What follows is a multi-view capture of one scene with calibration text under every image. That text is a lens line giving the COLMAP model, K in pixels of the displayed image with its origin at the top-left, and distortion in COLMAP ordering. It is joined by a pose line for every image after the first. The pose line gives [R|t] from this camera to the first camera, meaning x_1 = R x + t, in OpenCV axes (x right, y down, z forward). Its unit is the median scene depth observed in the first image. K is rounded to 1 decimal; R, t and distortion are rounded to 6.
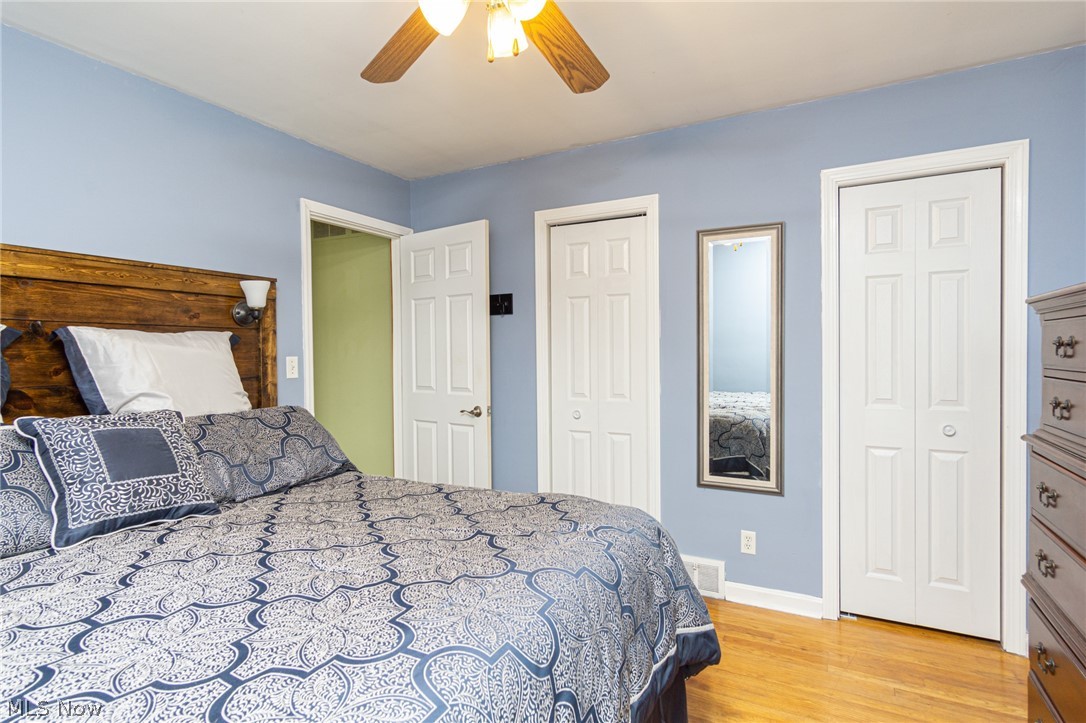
lens RADIAL K [[567.5, 0, 527.9], [0, 567.5, 349.1], [0, 0, 1]] dist [0.001877, 0.000946]
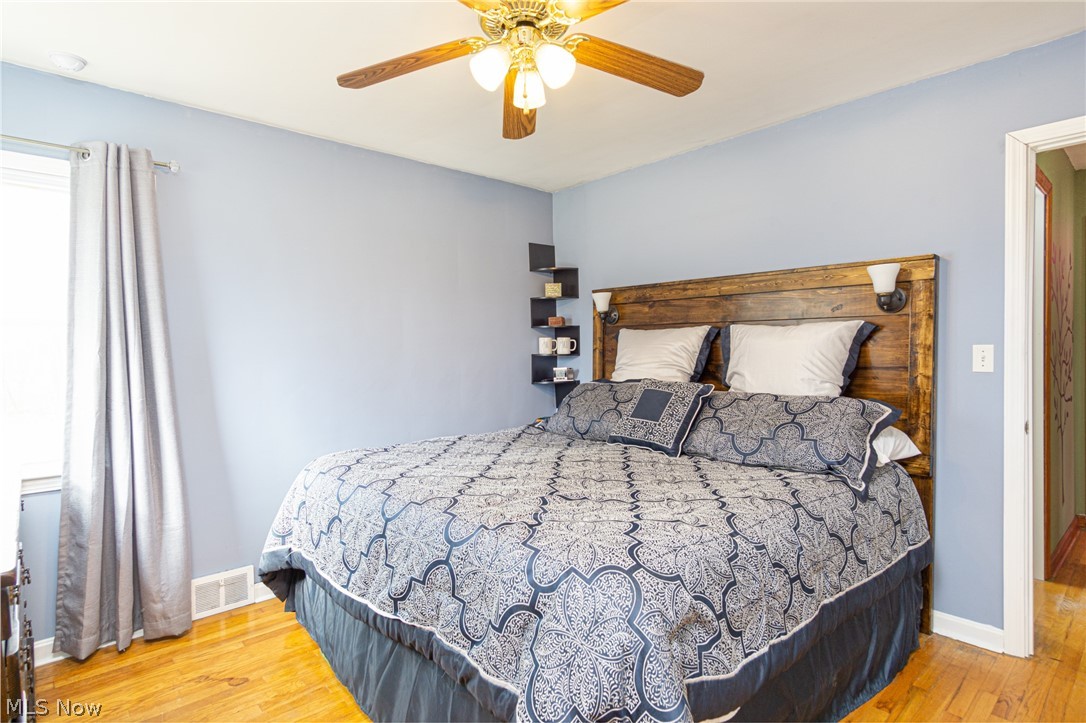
lens RADIAL K [[567.5, 0, 527.9], [0, 567.5, 349.1], [0, 0, 1]] dist [0.001877, 0.000946]
pose [[-0.327544, 0.012868, -0.944748, 0.640415], [0.018533, 0.999802, 0.007192, 0.002376], [0.944654, -0.015154, -0.327718, 0.794683]]
